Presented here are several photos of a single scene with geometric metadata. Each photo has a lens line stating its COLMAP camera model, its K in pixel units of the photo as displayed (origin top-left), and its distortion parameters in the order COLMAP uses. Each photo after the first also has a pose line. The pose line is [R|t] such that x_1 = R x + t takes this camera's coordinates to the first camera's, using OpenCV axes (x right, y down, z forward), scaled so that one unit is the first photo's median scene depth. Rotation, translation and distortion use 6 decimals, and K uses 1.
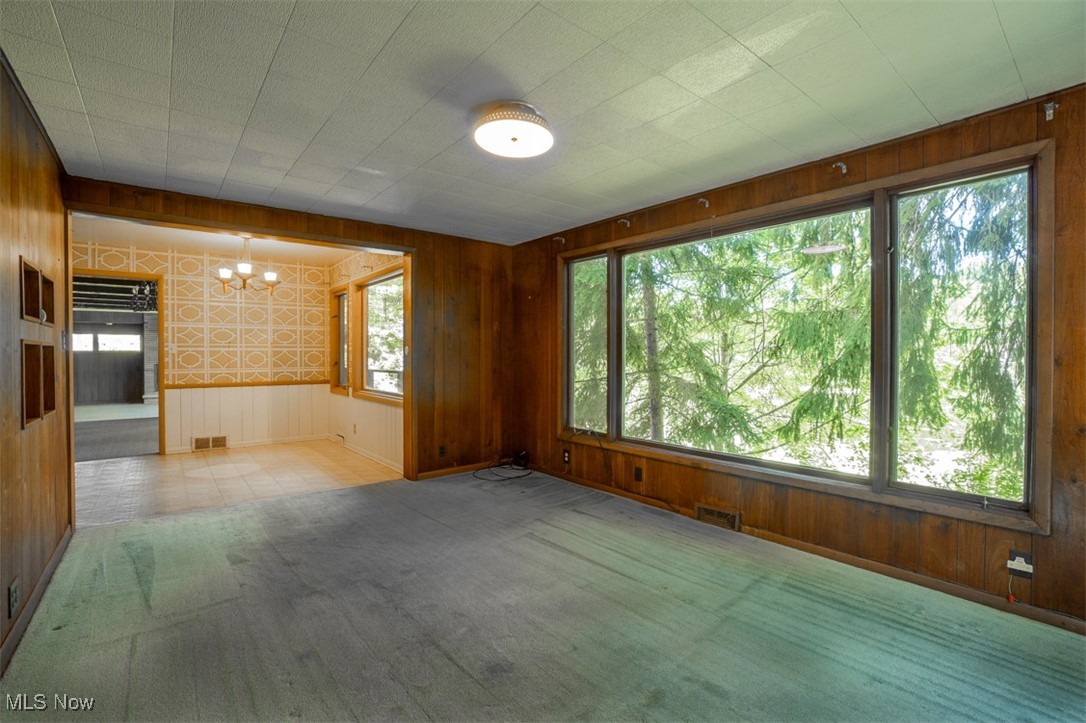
lens RADIAL K [[489.5, 0, 540.5], [0, 489.5, 363.2], [0, 0, 1]] dist [-0.041885, -0.000195]
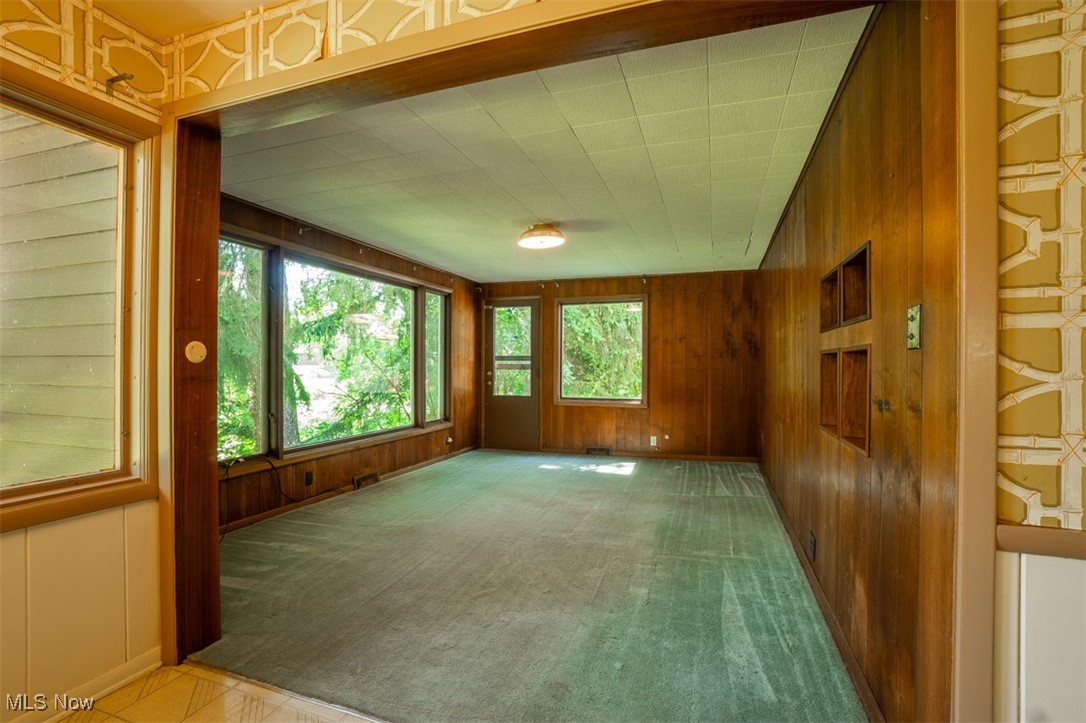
lens RADIAL K [[489.5, 0, 542.2], [0, 489.5, 361.7], [0, 0, 1]] dist [-0.041885, -0.000195]
pose [[-0.525426, -0.001400, 0.850838, -0.920303], [0.006579, 0.999962, 0.005708, -0.022943], [-0.850814, 0.008597, -0.525396, 1.097826]]
